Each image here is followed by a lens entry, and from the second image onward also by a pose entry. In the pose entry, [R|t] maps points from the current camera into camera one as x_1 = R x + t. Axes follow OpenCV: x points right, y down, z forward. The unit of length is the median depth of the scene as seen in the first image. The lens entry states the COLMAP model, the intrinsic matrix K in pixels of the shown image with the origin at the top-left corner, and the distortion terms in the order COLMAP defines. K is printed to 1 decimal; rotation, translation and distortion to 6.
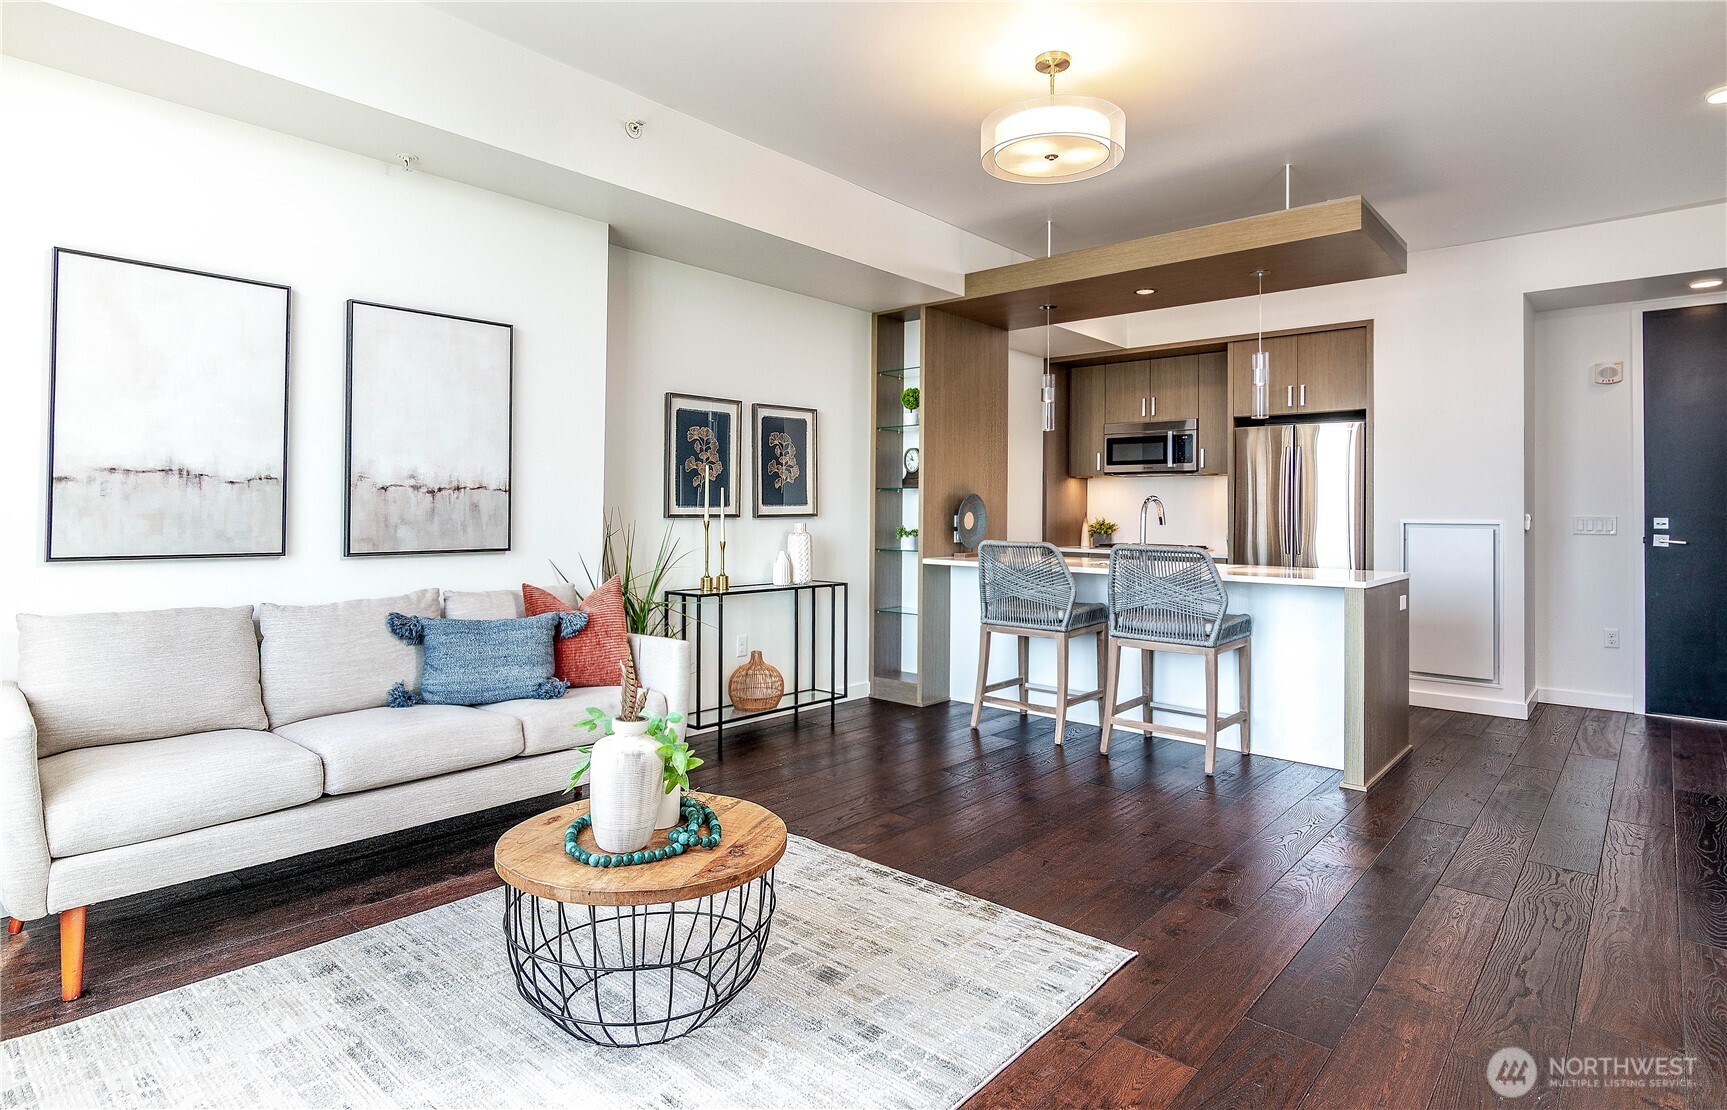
lens RADIAL K [[895.2, 0, 837.1], [0, 895.2, 505.9], [0, 0, 1]] dist [-0.005925, 0.002222]
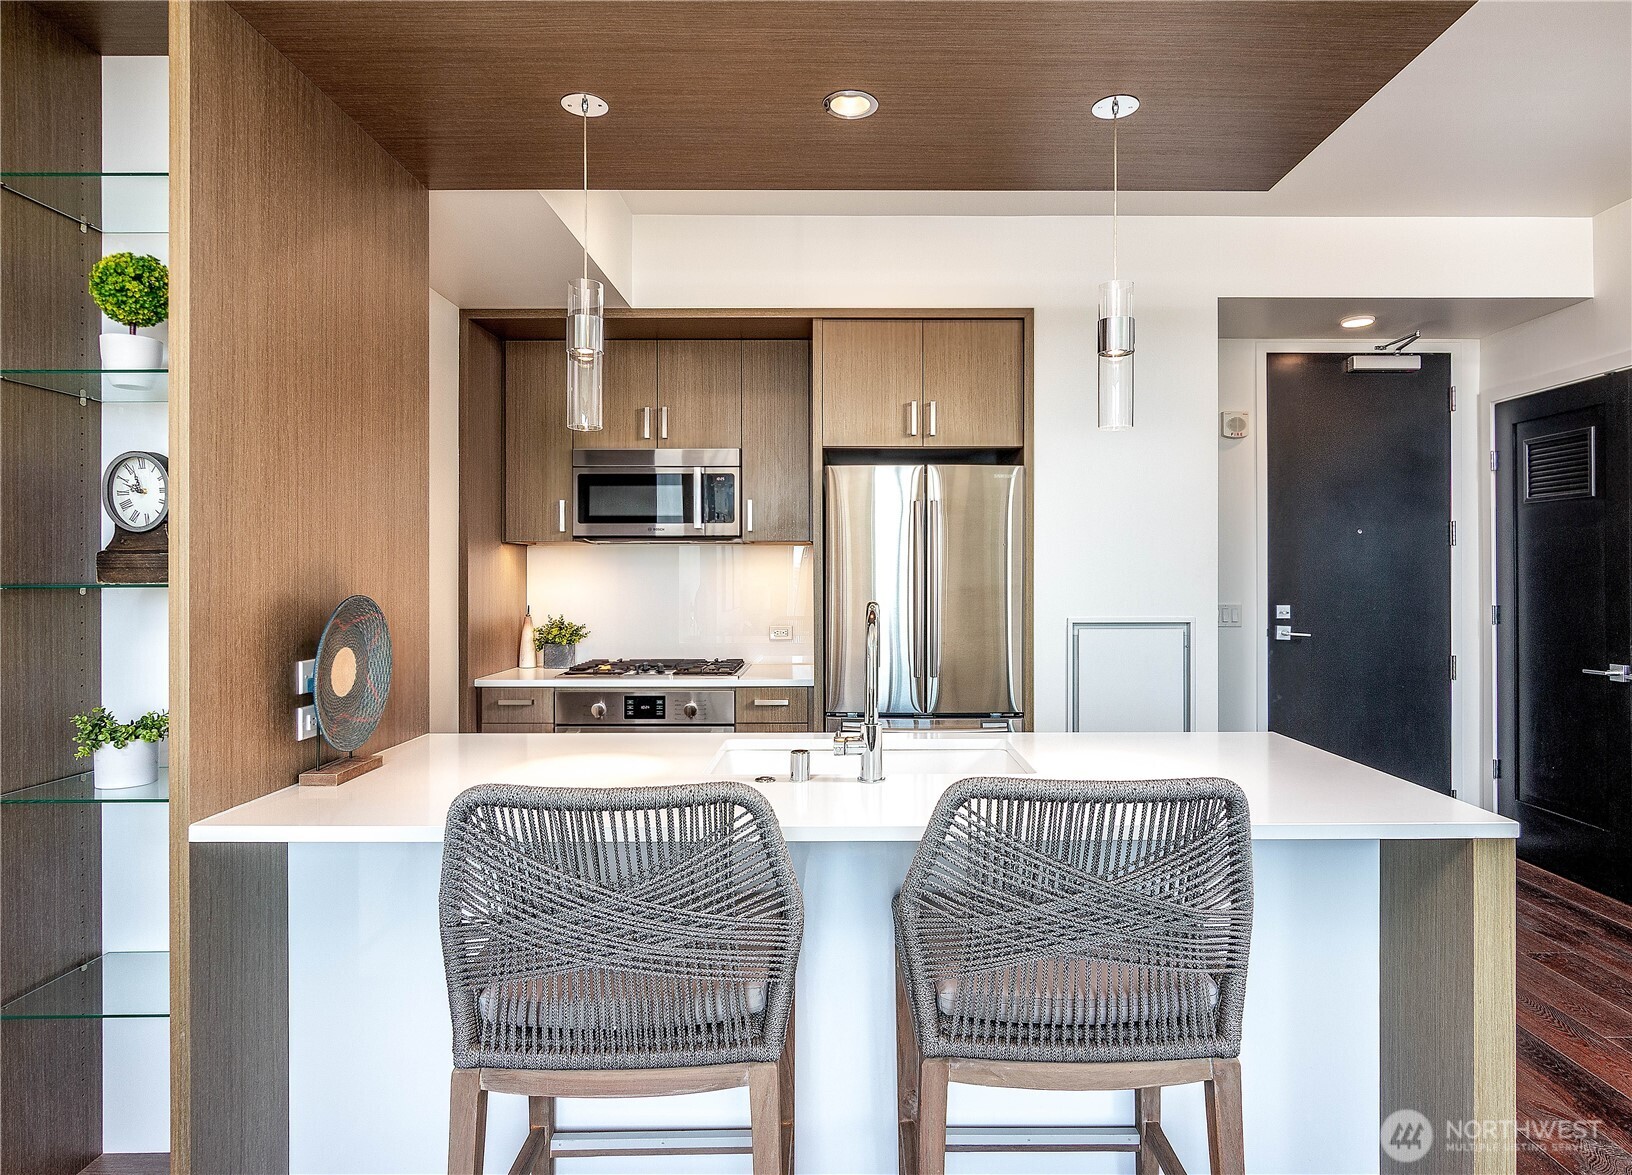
lens RADIAL K [[926.1, 0, 858.5], [0, 926.1, 571.9], [0, 0, 1]] dist [-0.004154, -0.001100]
pose [[0.729379, -0.009864, 0.684039, 0.047067], [0.004138, 0.999941, 0.010007, -0.025964], [-0.684097, -0.004468, 0.729377, 0.603395]]
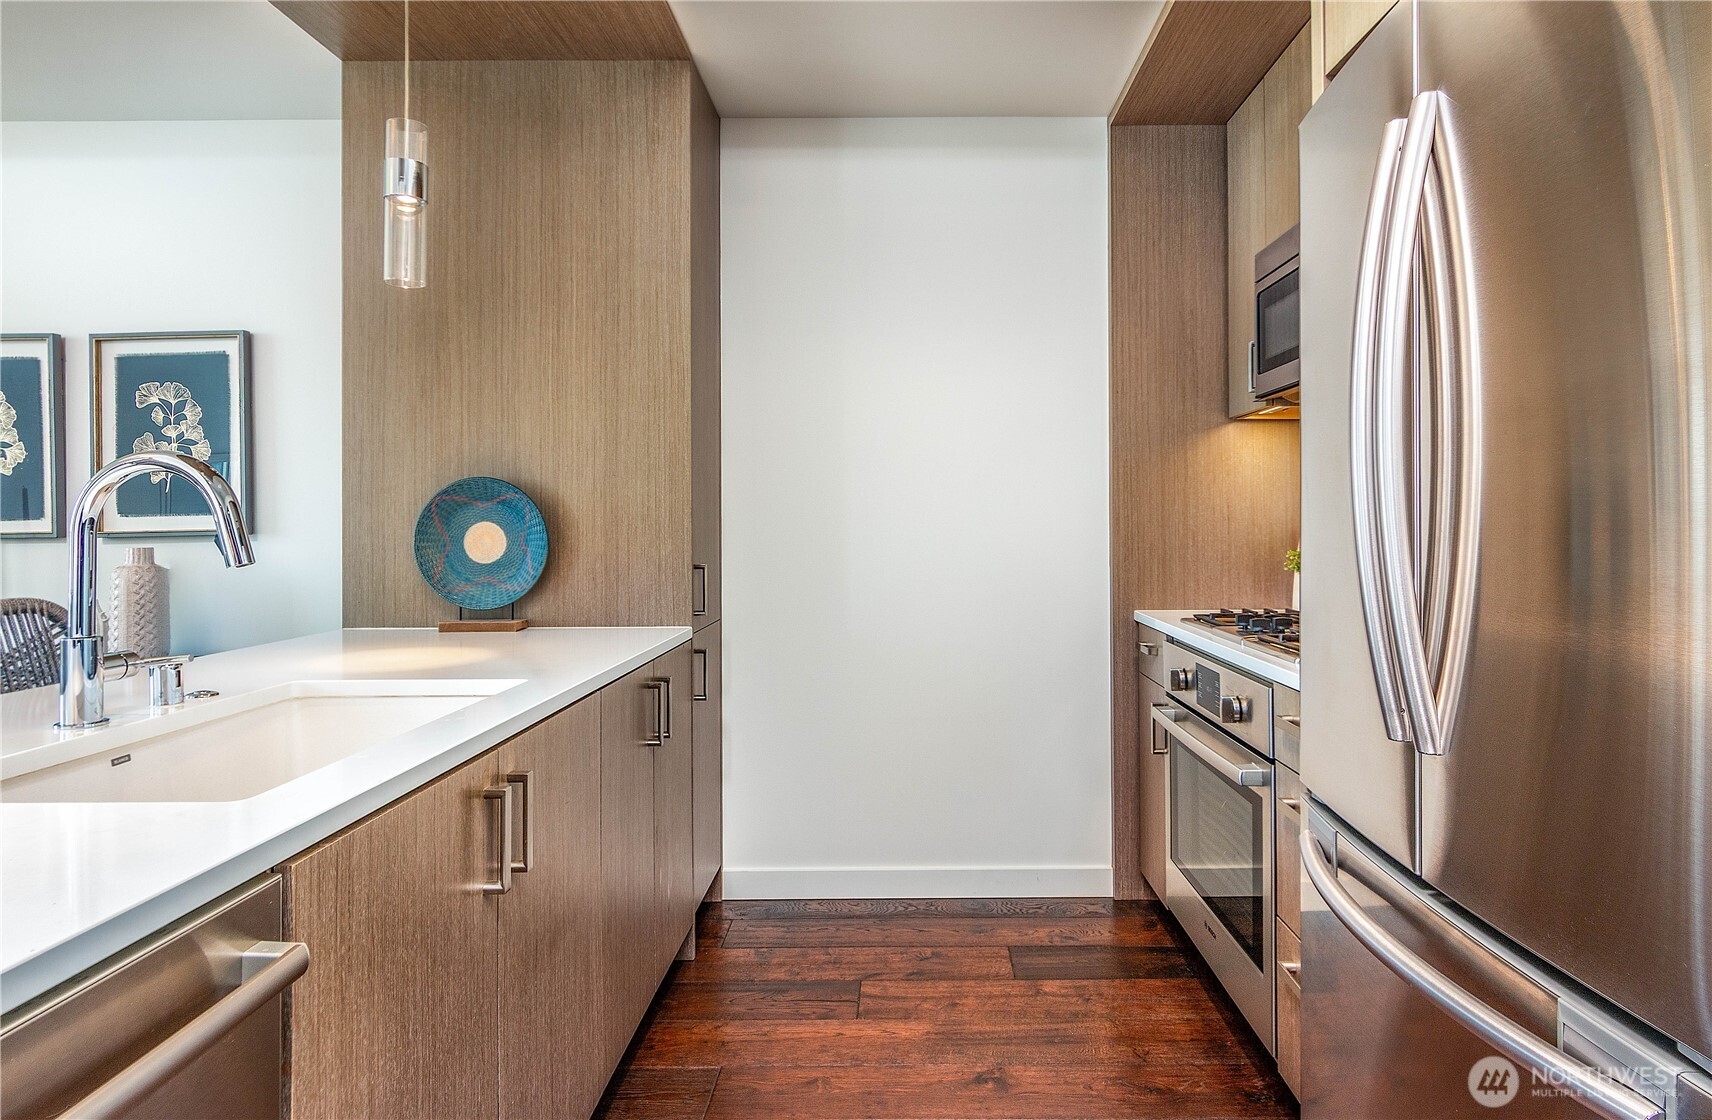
lens RADIAL K [[935.4, 0, 868.0], [0, 935.4, 514.7], [0, 0, 1]] dist [0.003373, 0.000412]
pose [[0.677510, -0.019385, -0.735258, 0.588721], [0.014806, 0.999810, -0.012717, 0.011635], [0.735364, -0.002271, 0.677668, 0.842443]]
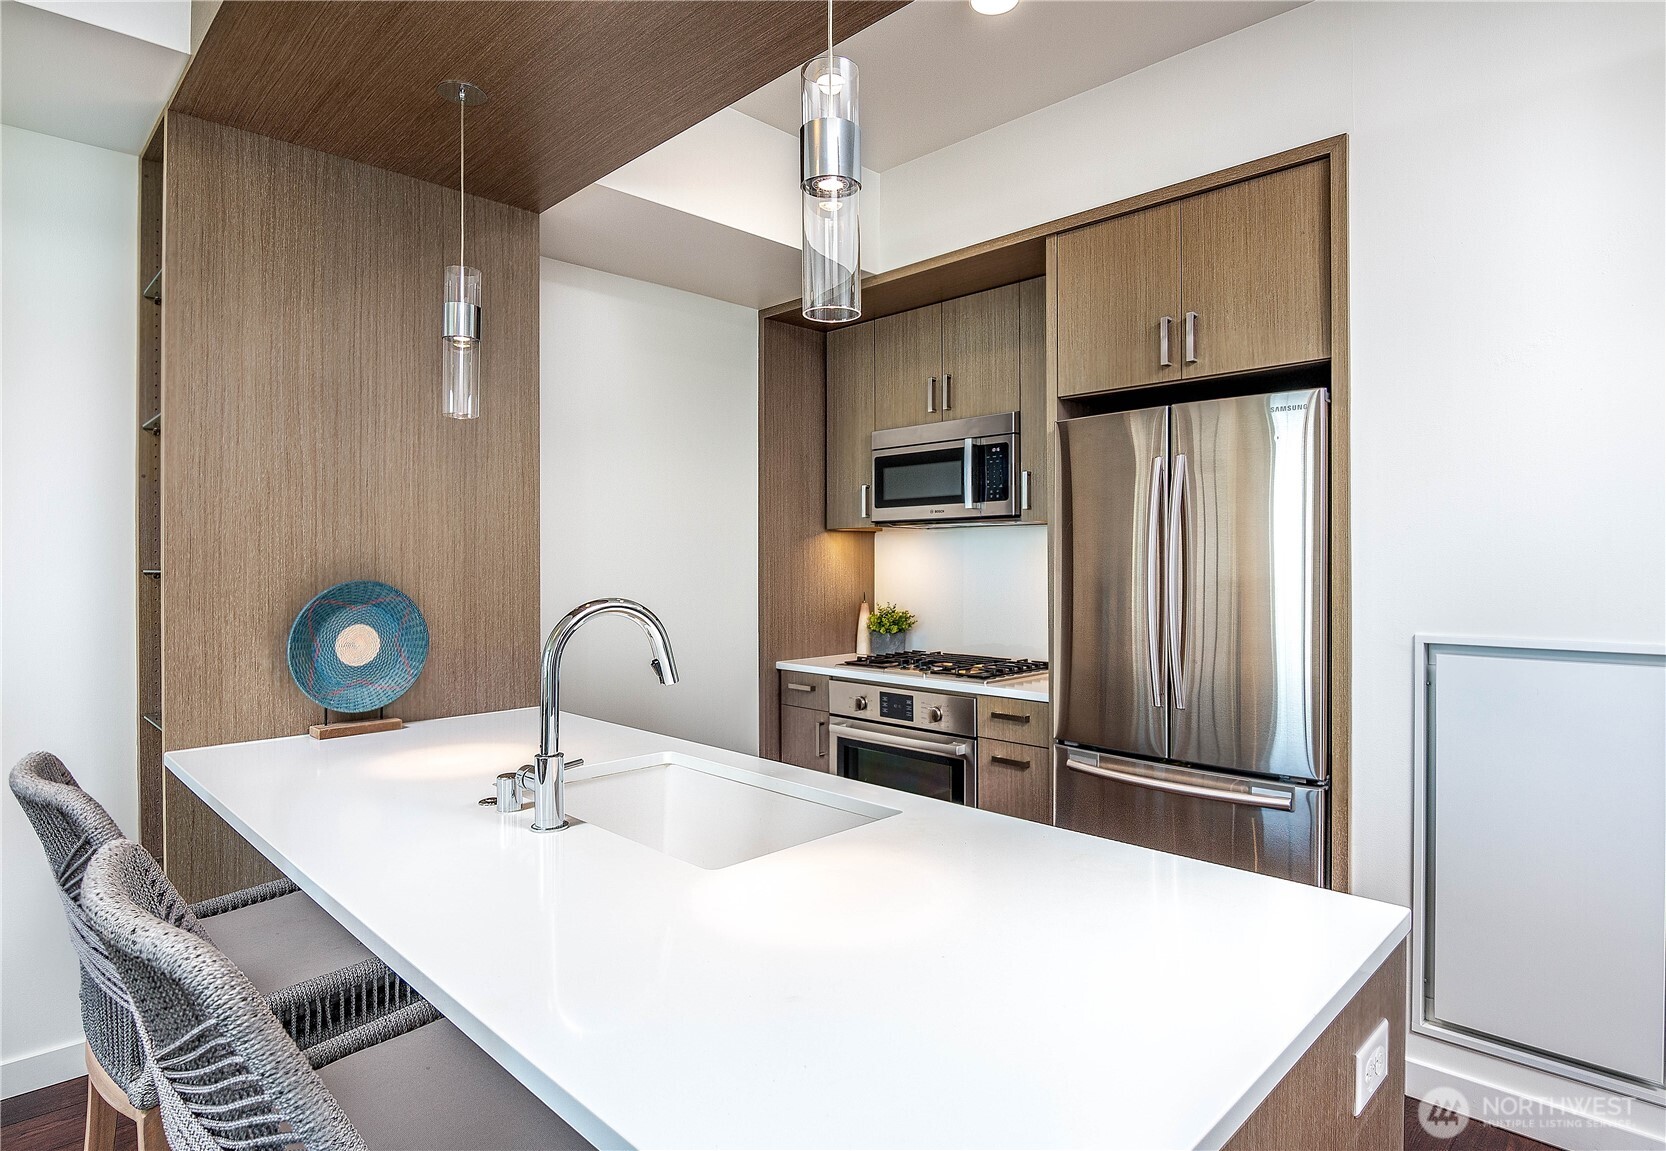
lens RADIAL K [[918.1, 0, 841.1], [0, 918.1, 563.4], [0, 0, 1]] dist [-0.013959, -0.000274]
pose [[0.999426, -0.012494, -0.031496, 0.387309], [0.012811, 0.999869, 0.009898, -0.023127], [0.031368, -0.010296, 0.999455, 0.587144]]
